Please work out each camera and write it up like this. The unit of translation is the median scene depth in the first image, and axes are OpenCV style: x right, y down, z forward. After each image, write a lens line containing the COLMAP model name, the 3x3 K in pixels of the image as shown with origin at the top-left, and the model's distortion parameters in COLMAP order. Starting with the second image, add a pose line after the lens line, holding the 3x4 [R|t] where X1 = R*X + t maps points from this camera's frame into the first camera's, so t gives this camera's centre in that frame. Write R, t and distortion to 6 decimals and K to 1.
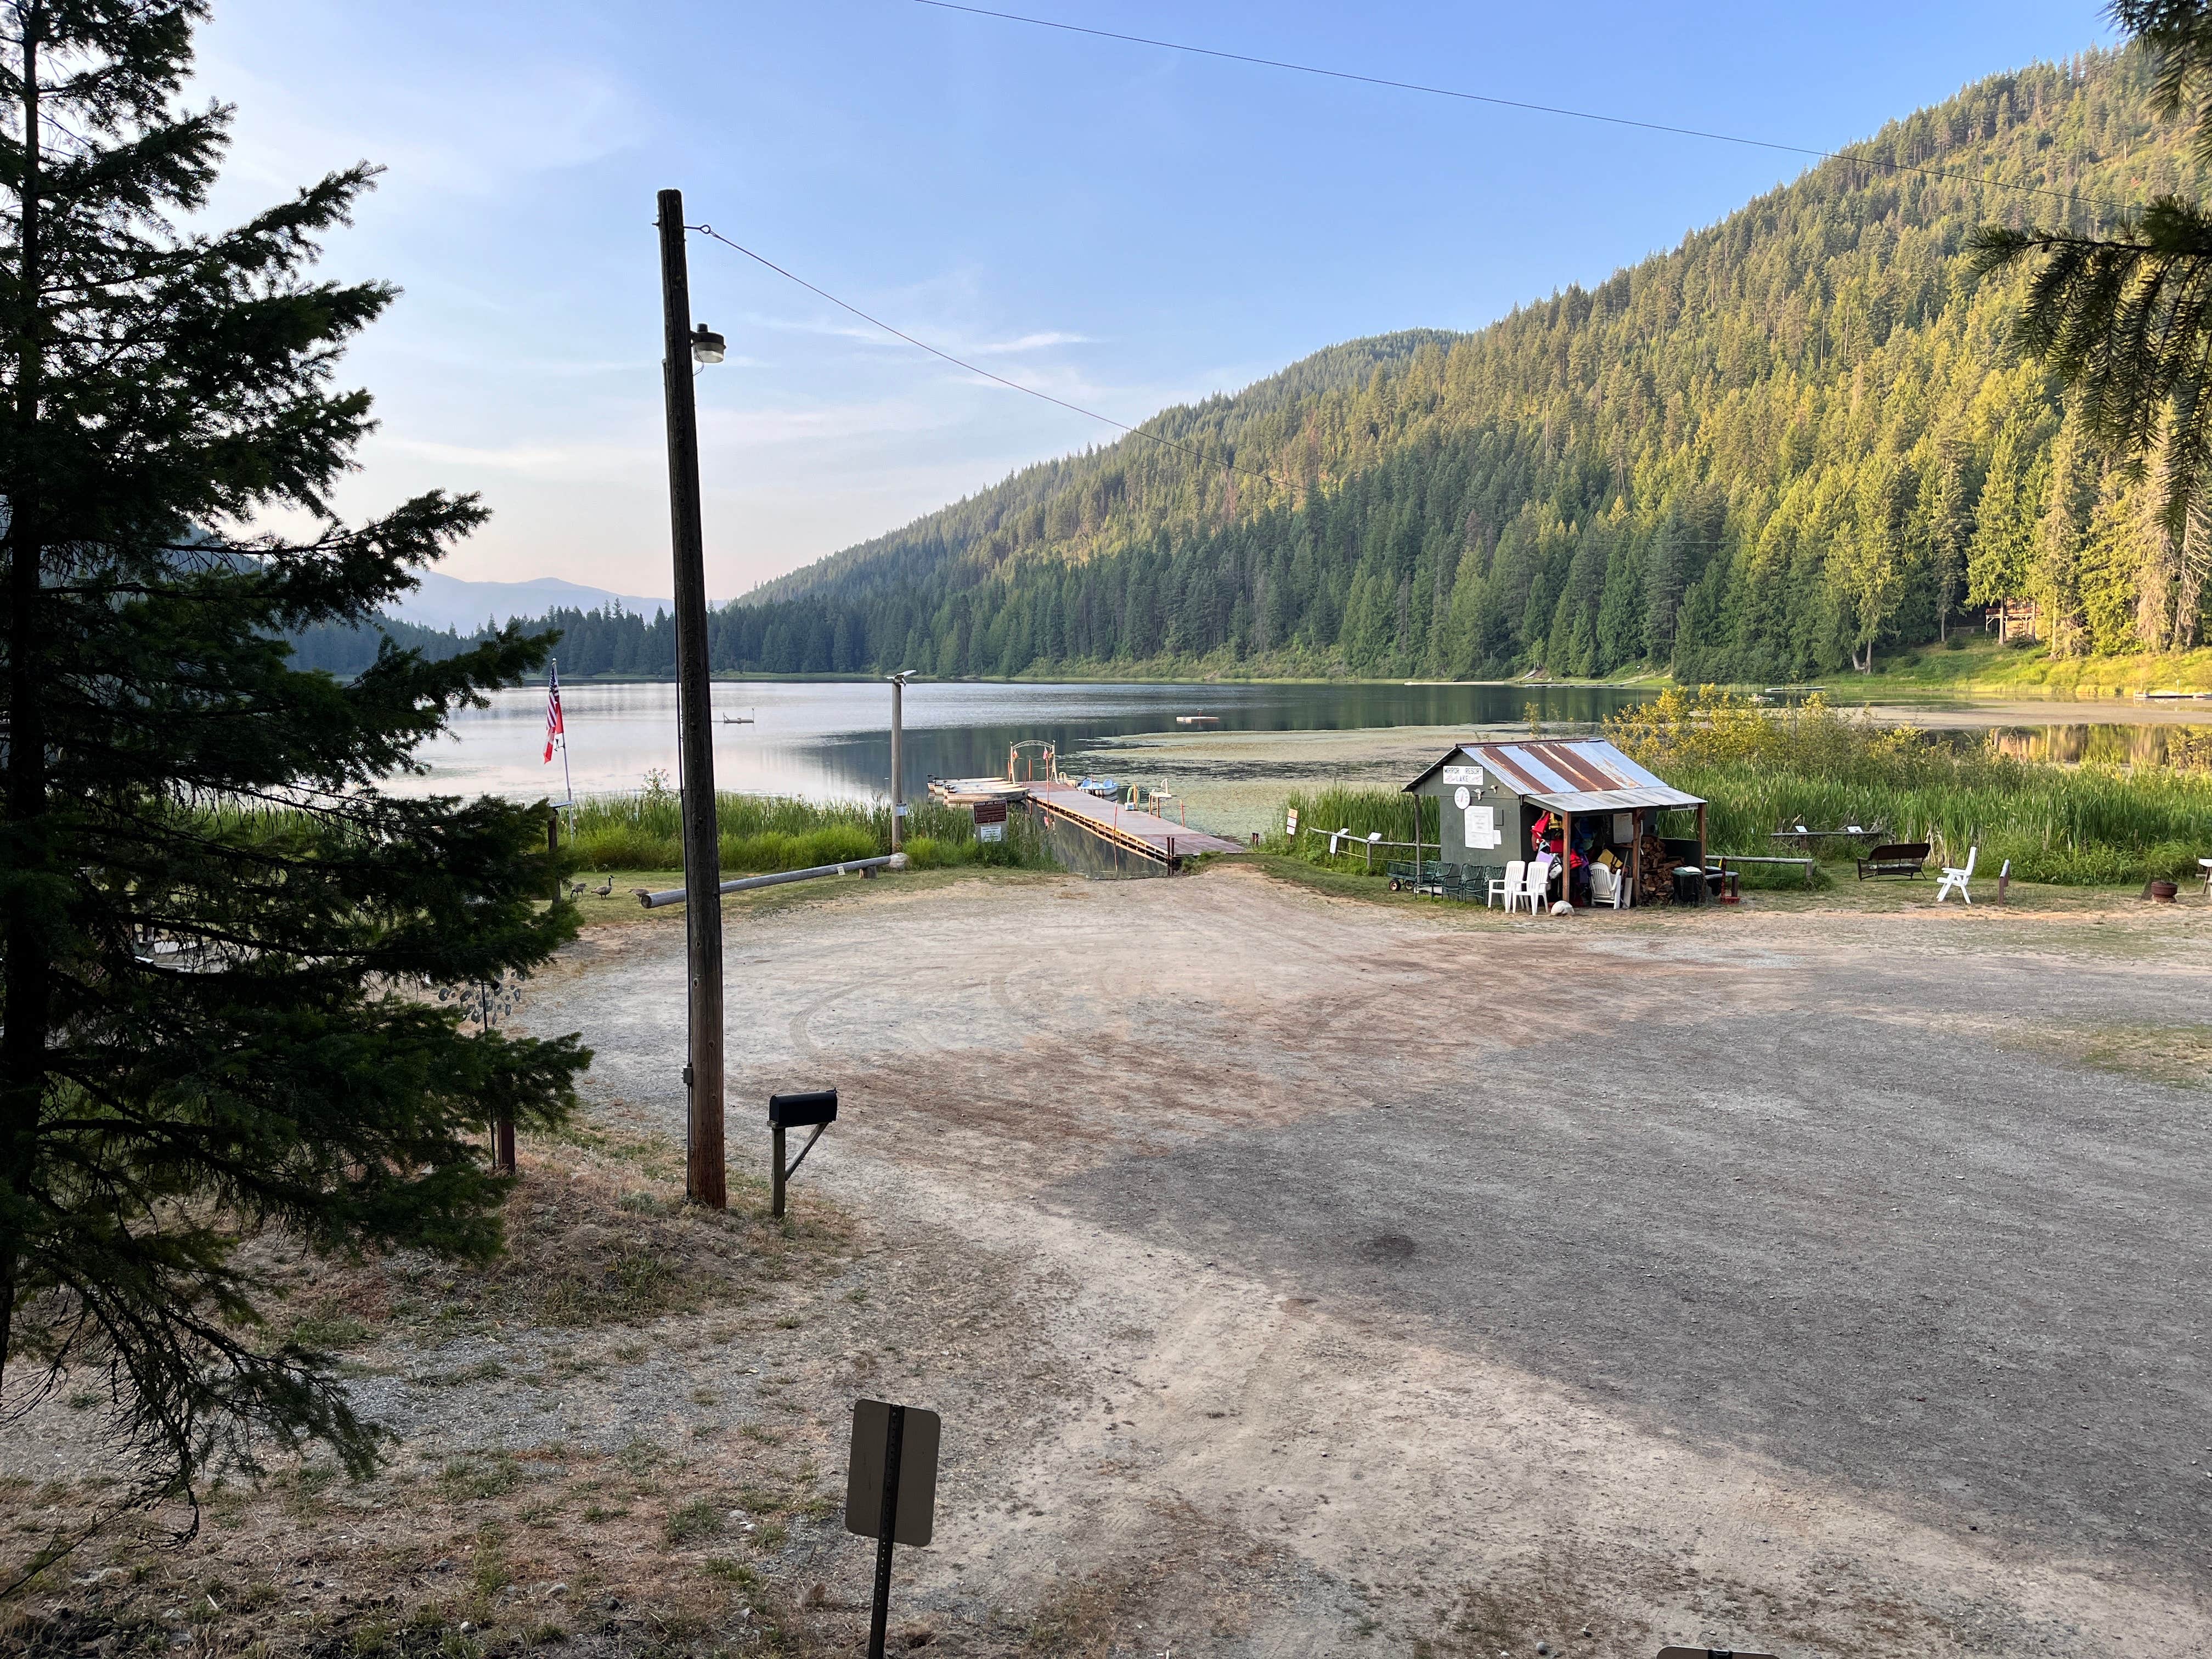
lens RADIAL K [[1646.7, 0, 1106.0], [0, 1646.7, 829.5], [0, 0, 1]] dist [0.054549, -0.066176]
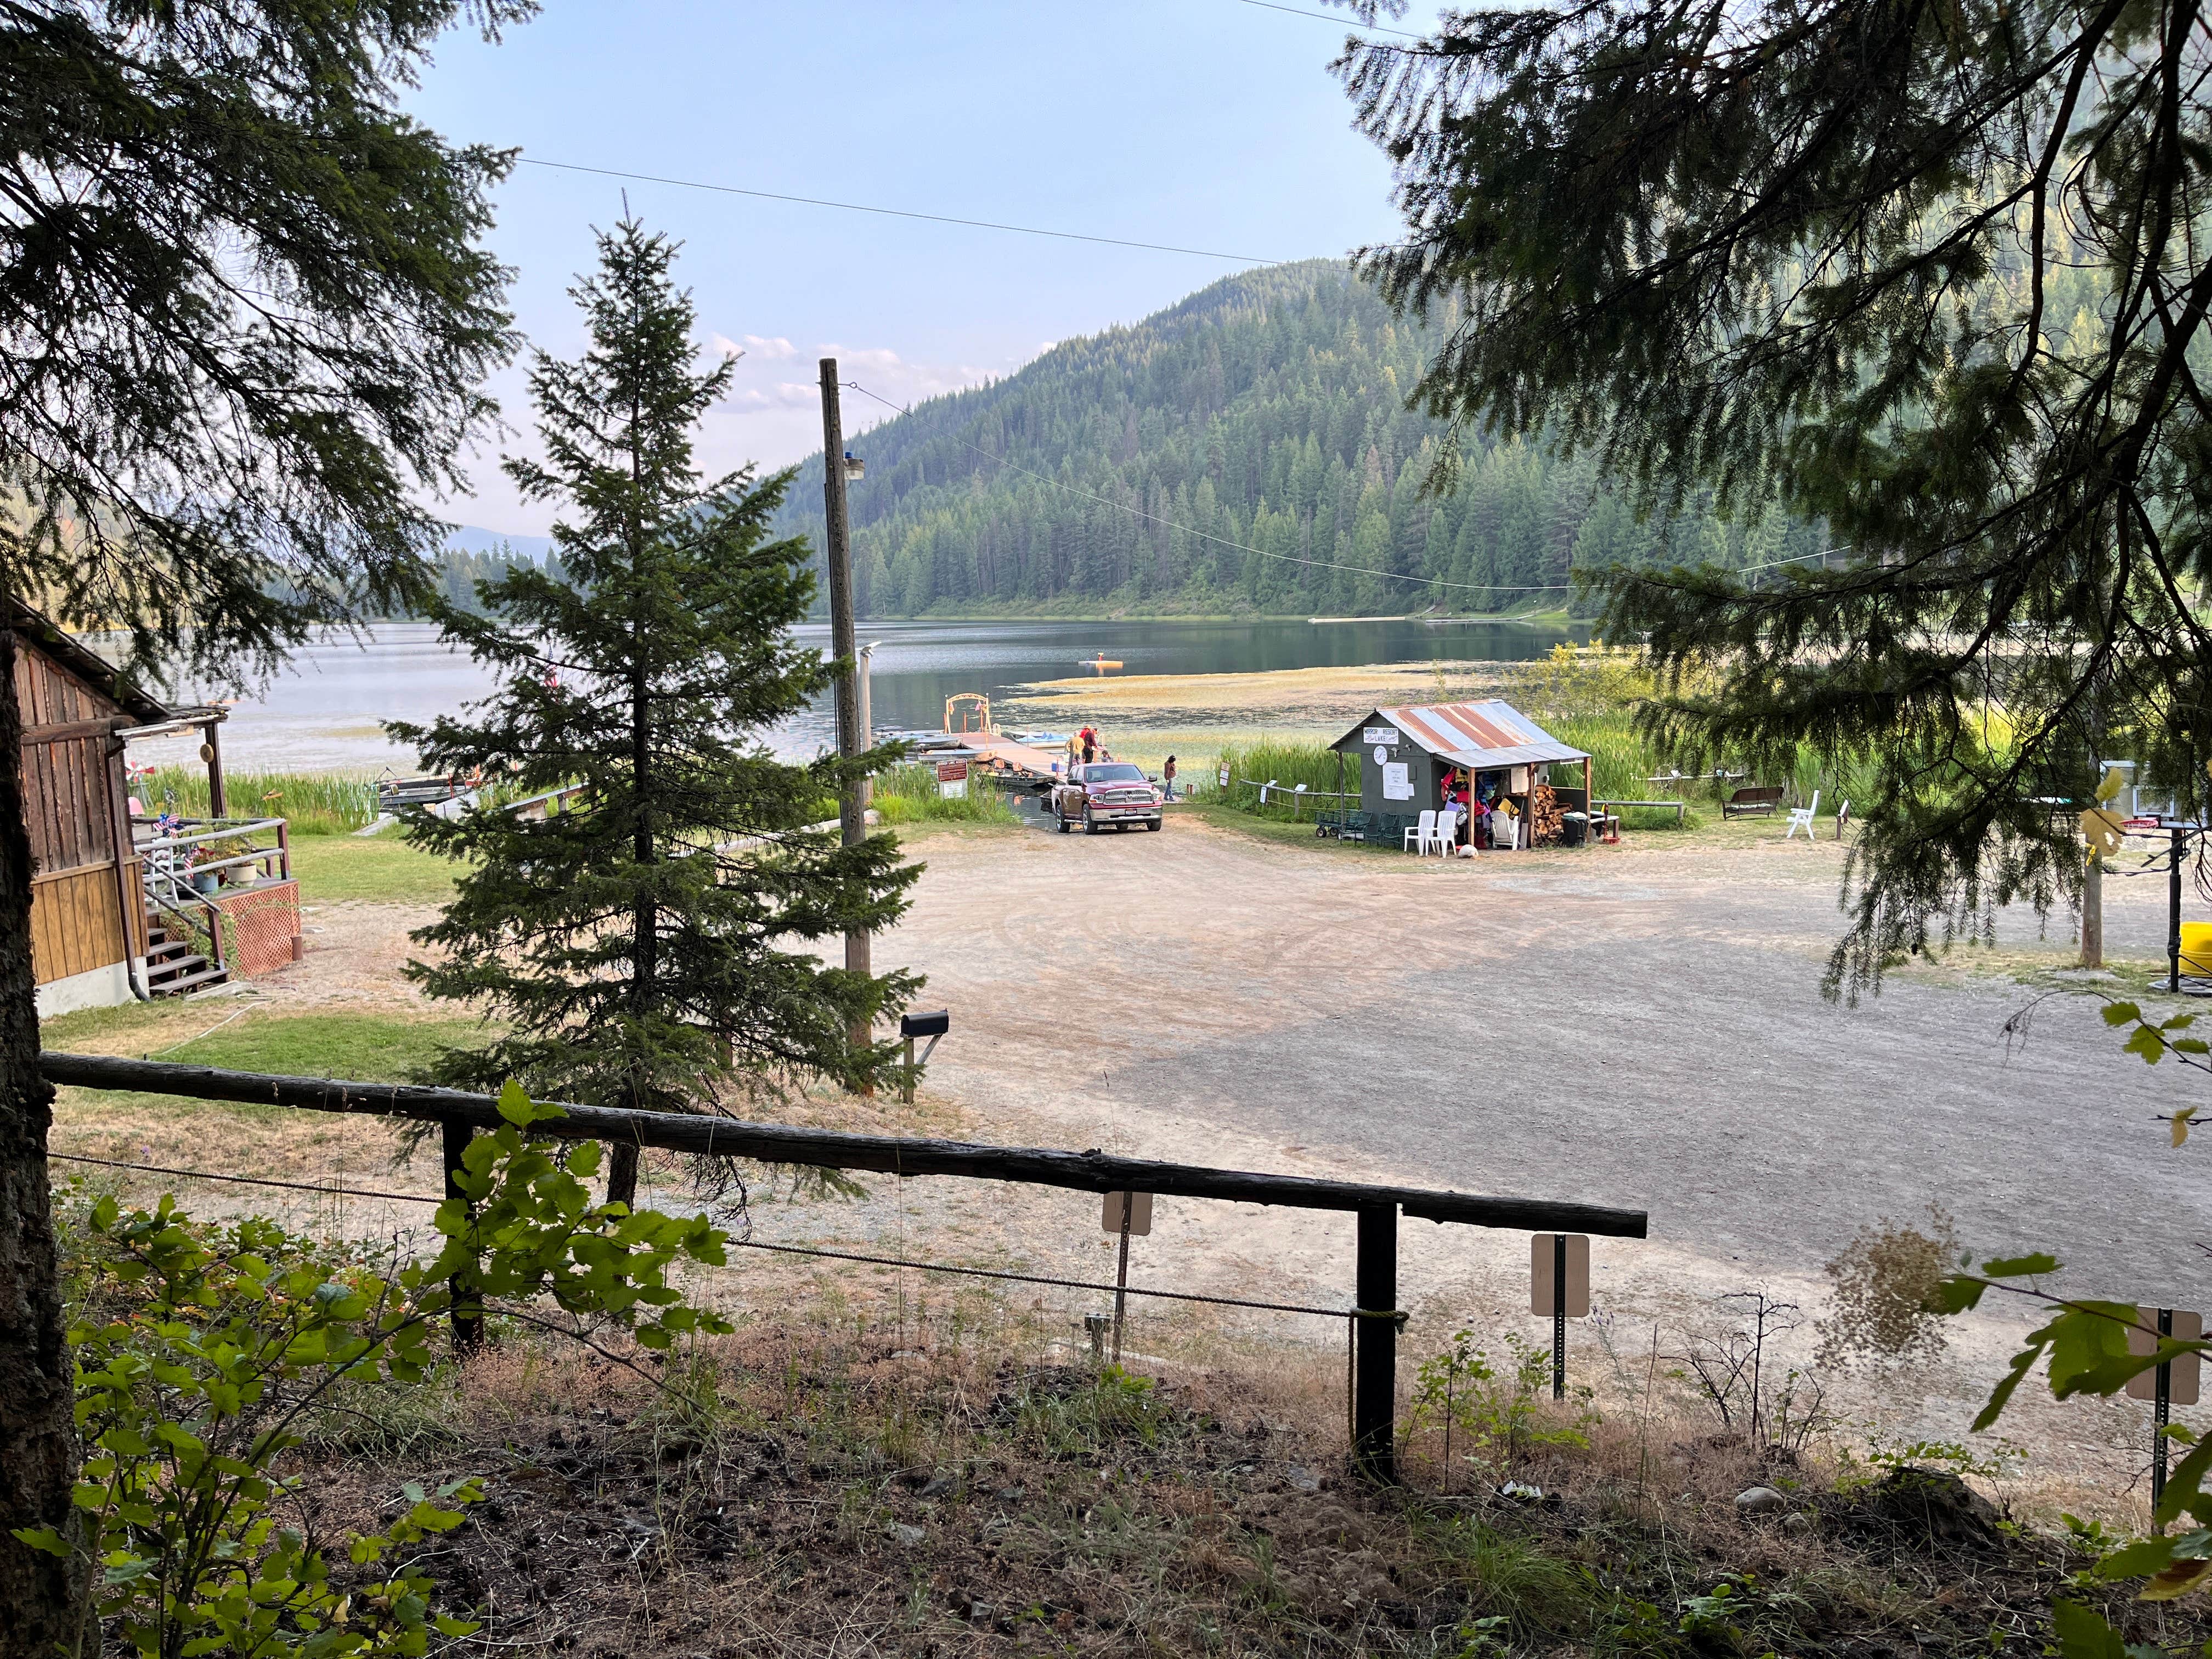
lens RADIAL K [[1646.7, 0, 1106.0], [0, 1646.7, 829.5], [0, 0, 1]] dist [0.054549, -0.066176]
pose [[0.998250, -0.018046, 0.056307, -0.050535], [0.015918, 0.999151, 0.038006, -0.018704], [-0.056945, -0.037043, 0.997690, -0.166165]]
